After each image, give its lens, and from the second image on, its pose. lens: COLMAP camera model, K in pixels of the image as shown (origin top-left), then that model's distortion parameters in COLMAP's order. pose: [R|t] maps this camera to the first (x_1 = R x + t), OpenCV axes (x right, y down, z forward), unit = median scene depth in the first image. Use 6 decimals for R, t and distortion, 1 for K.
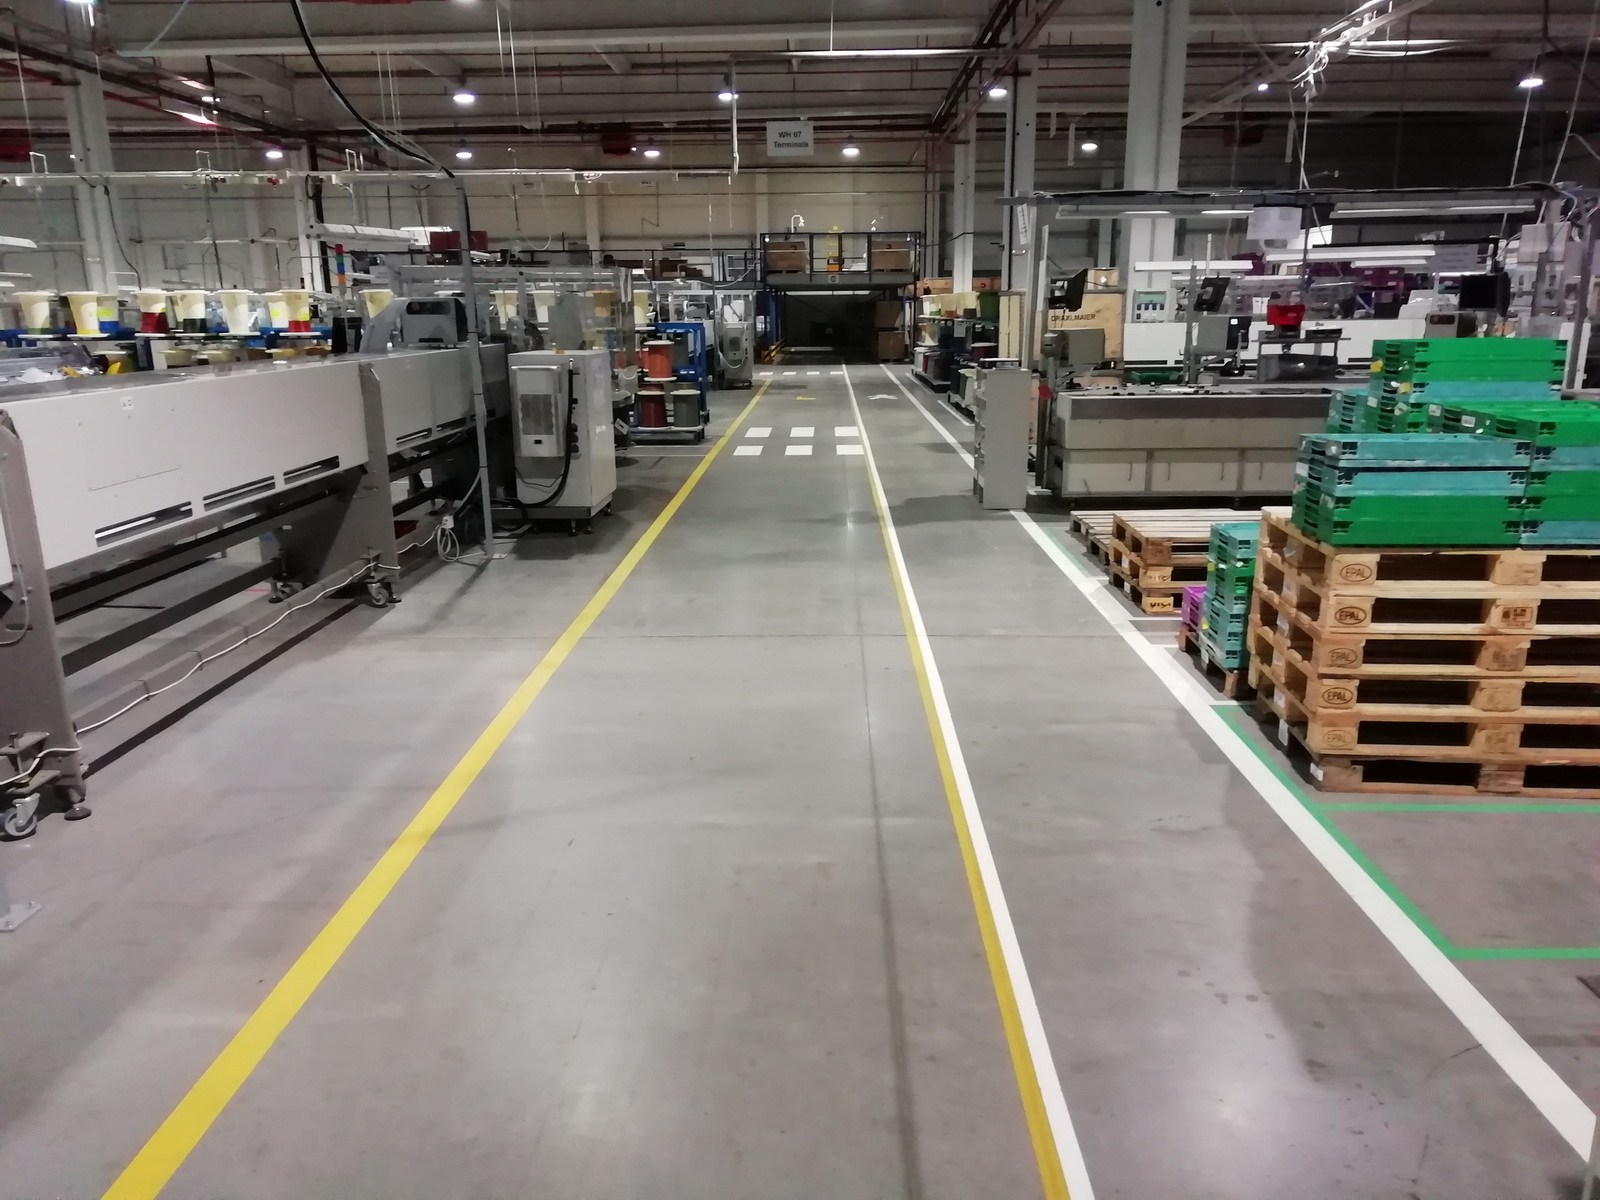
lens RADIAL K [[1202.7, 0, 804.1], [0, 1202.7, 604.7], [0, 0, 1]] dist [0.056522, -0.064491]
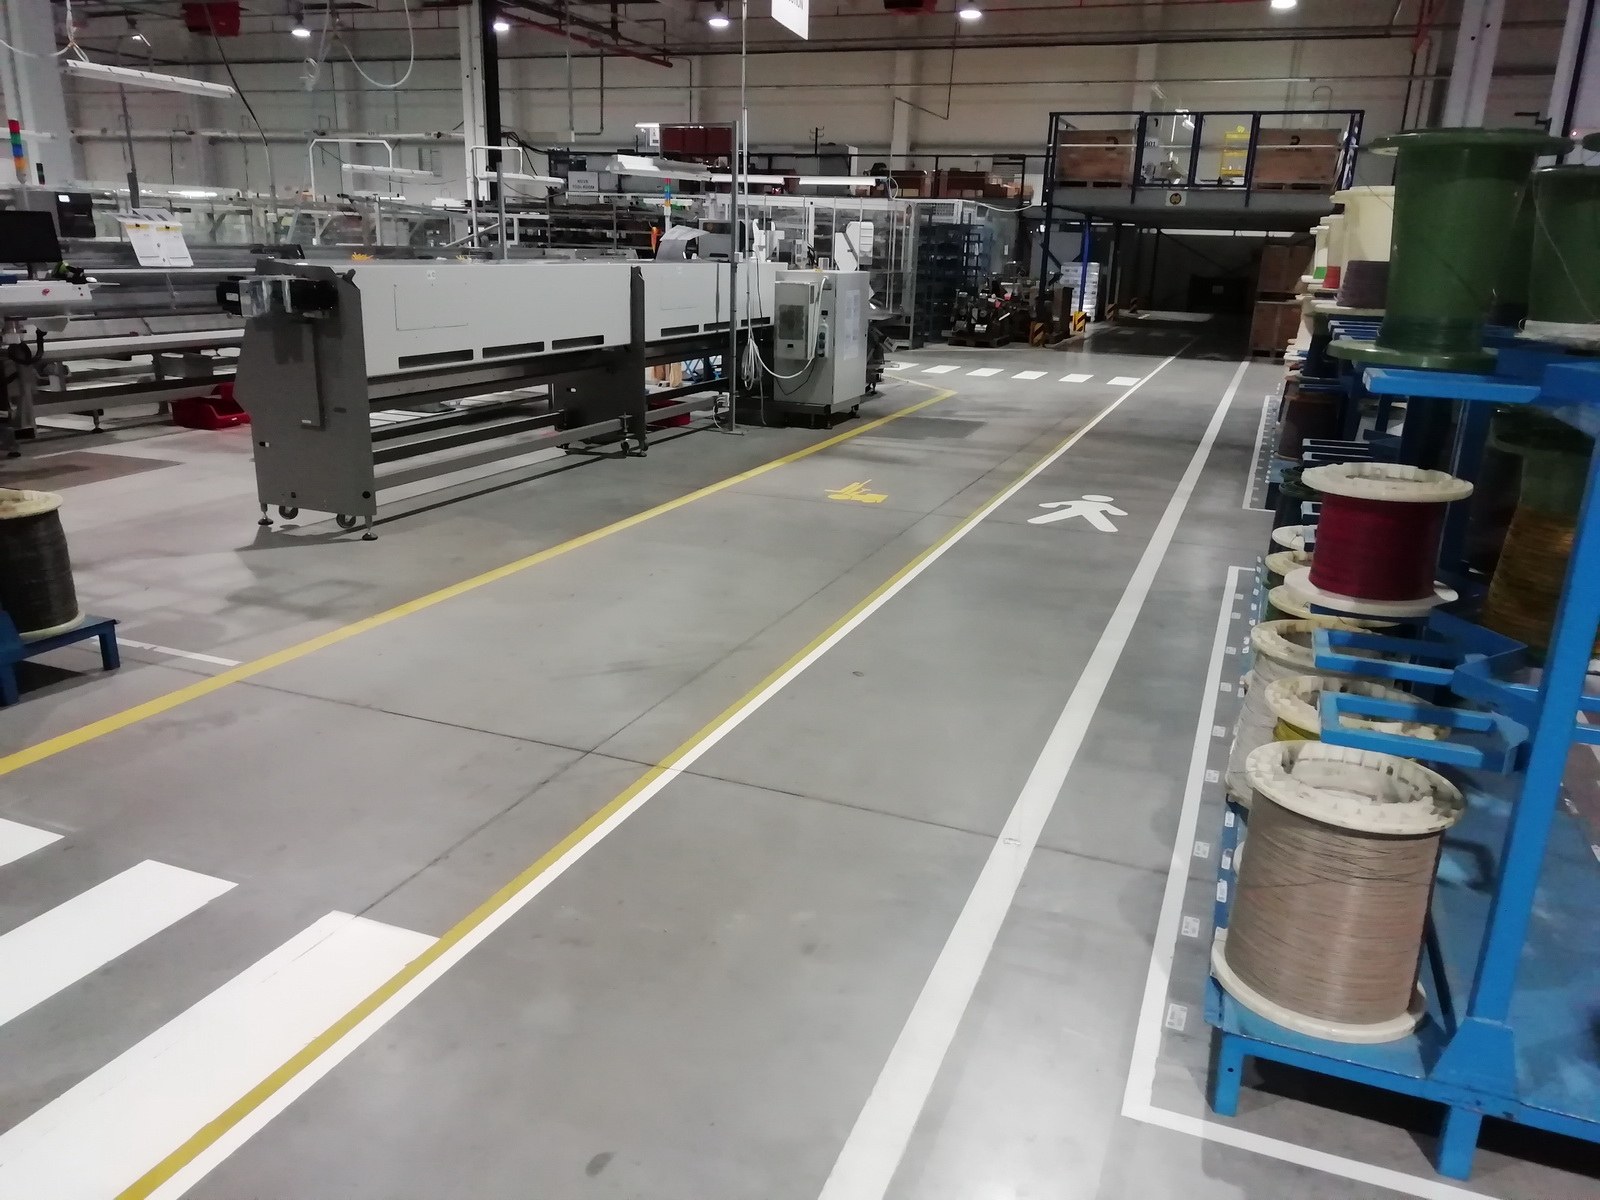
lens RADIAL K [[1202.7, 0, 804.1], [0, 1202.7, 604.7], [0, 0, 1]] dist [0.056522, -0.064491]
pose [[0.936538, 0.140471, -0.321191, 0.073102], [-0.126005, 0.989865, 0.065504, -0.110641], [0.327137, -0.020876, 0.944746, 0.454968]]
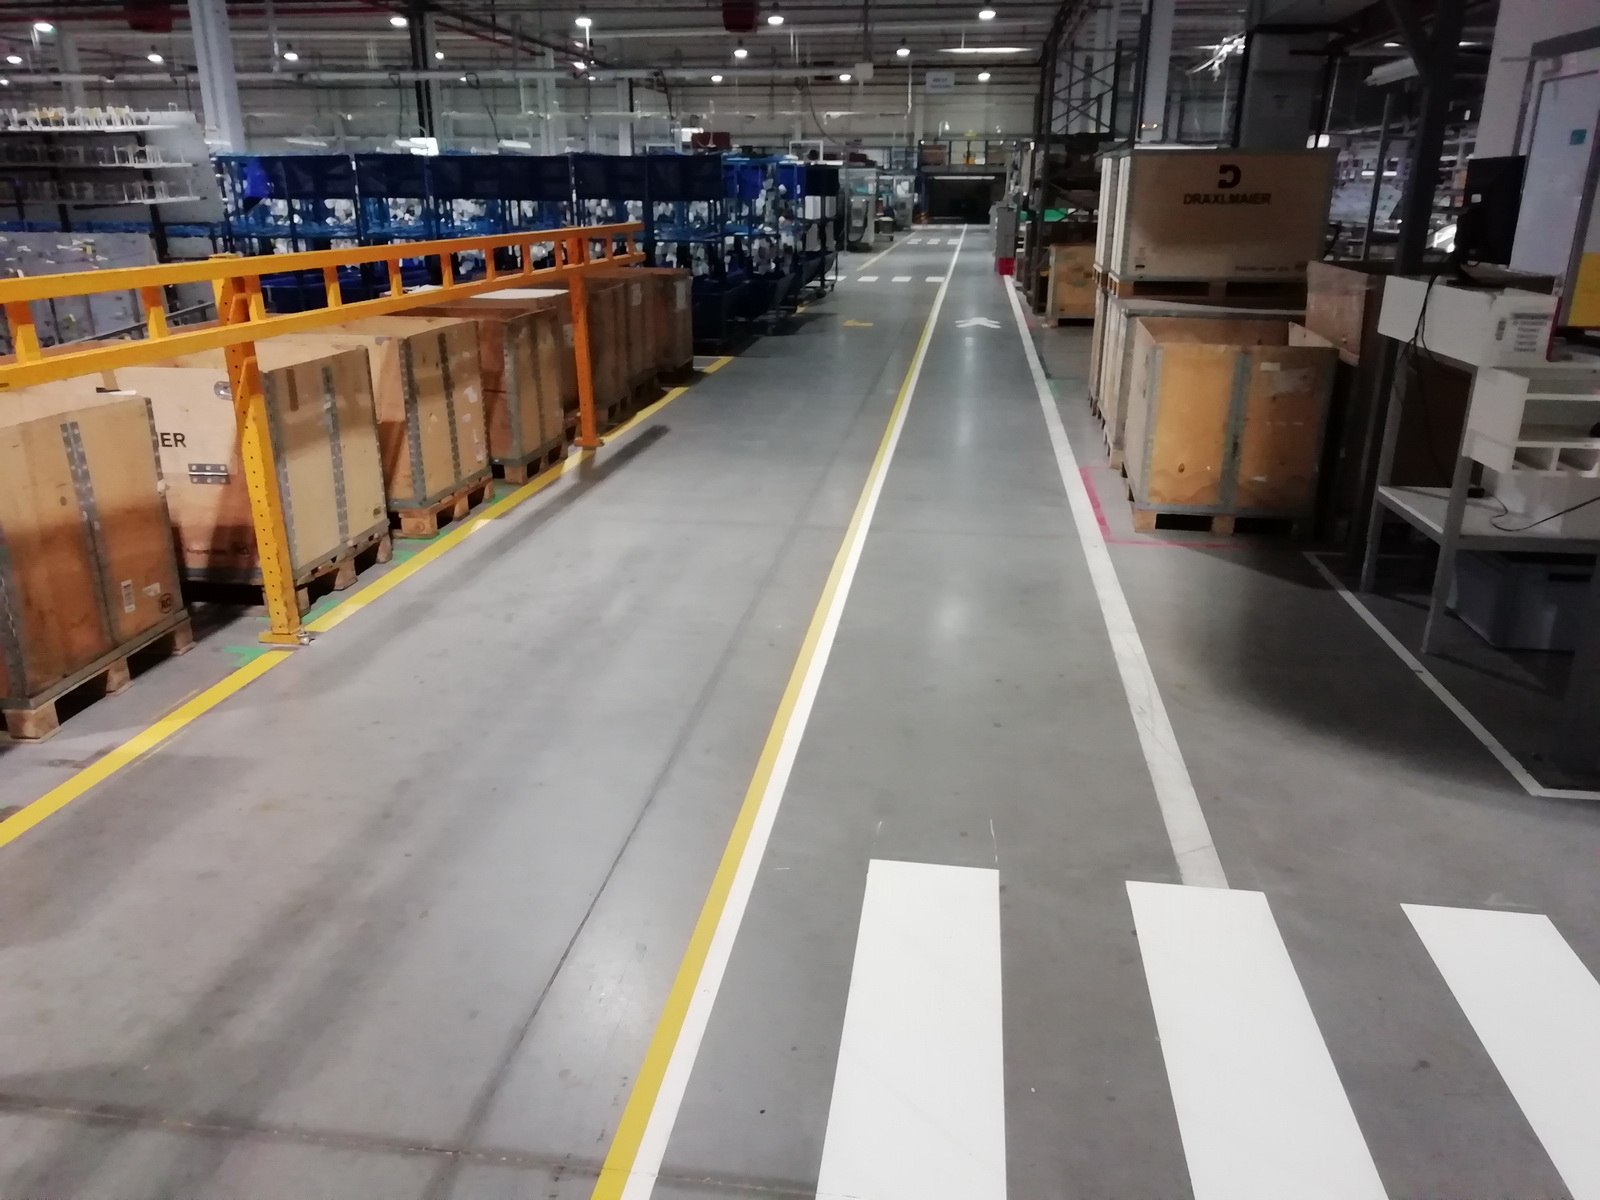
lens RADIAL K [[1191.5, 0, 800.0], [0, 1191.5, 600.0], [0, 0, 1]] dist [0.045446, -0.067644]
pose [[0.992581, 0.050746, -0.110487, 0.014553], [-0.040911, 0.995143, 0.089534, 0.172270], [0.114494, -0.084349, 0.989837, -0.672310]]
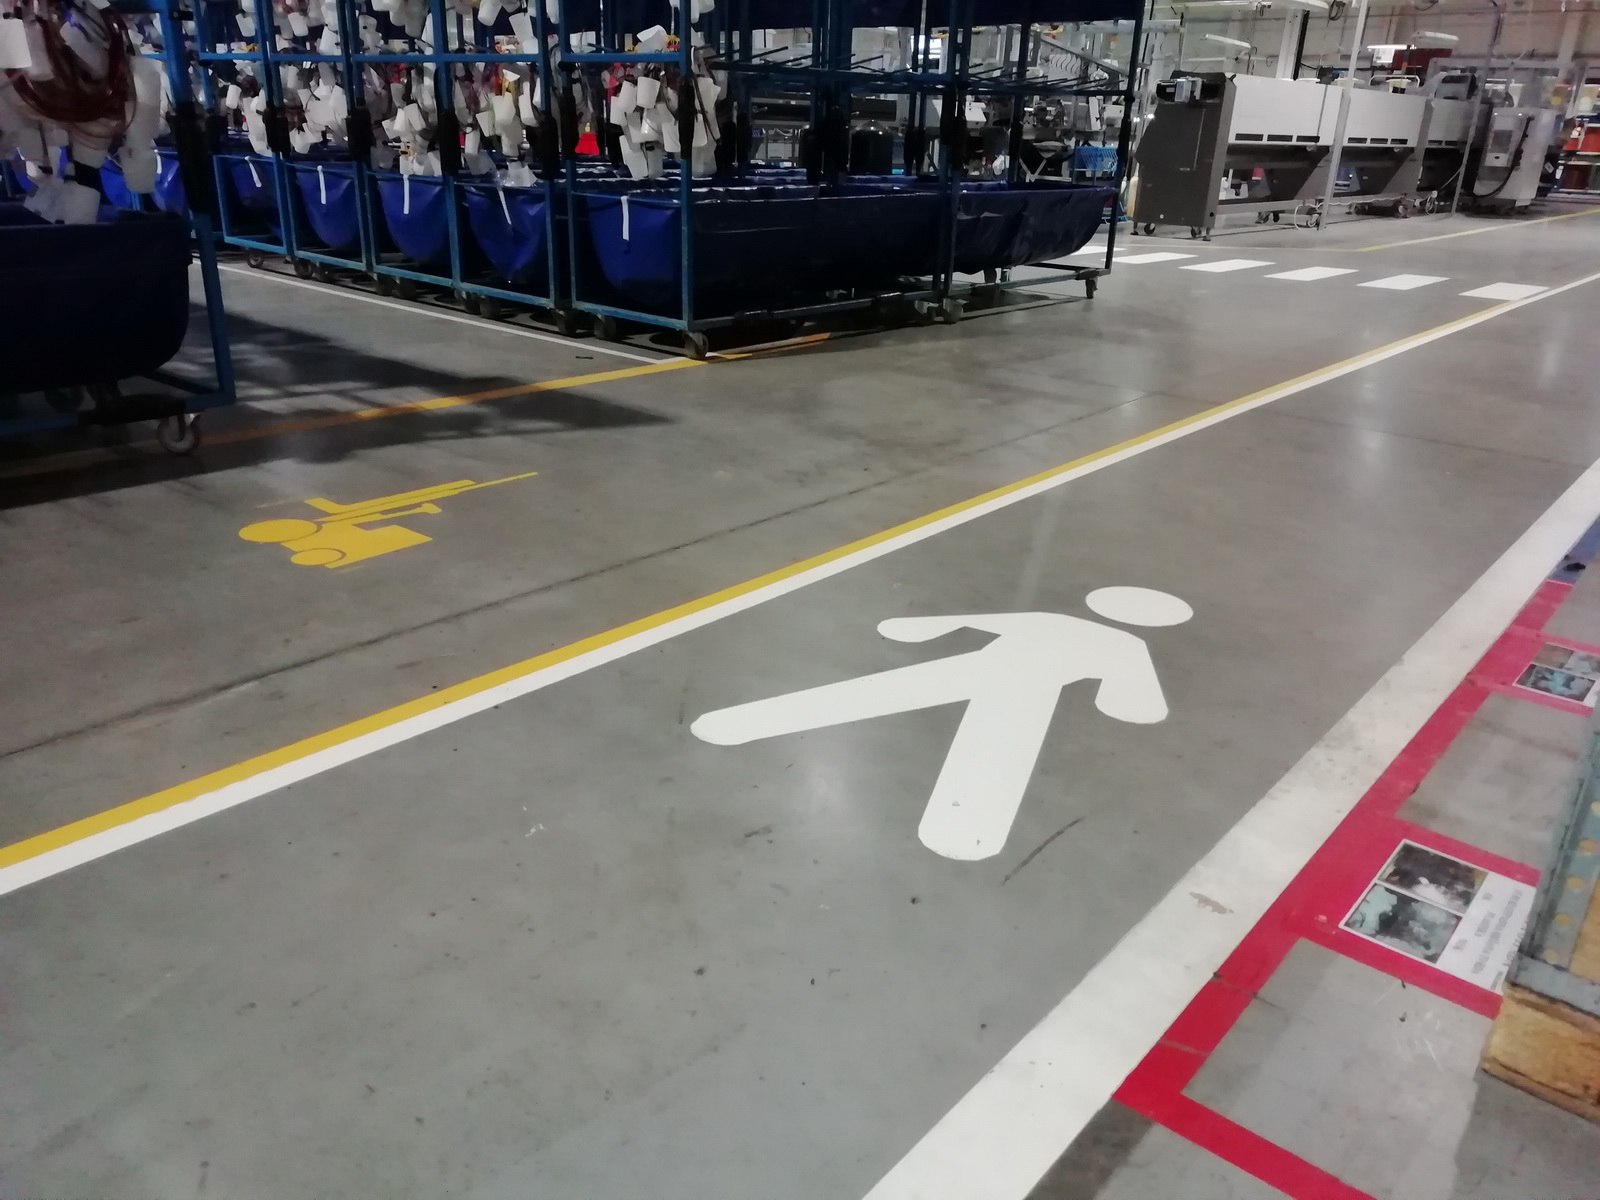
lens RADIAL K [[1202.7, 0, 804.1], [0, 1202.7, 604.7], [0, 0, 1]] dist [0.056522, -0.064491]
pose [[0.783108, 0.277235, -0.556671, 0.045015], [-0.206783, 0.960282, 0.187348, 0.101333], [0.586500, -0.031604, 0.809332, -0.295361]]
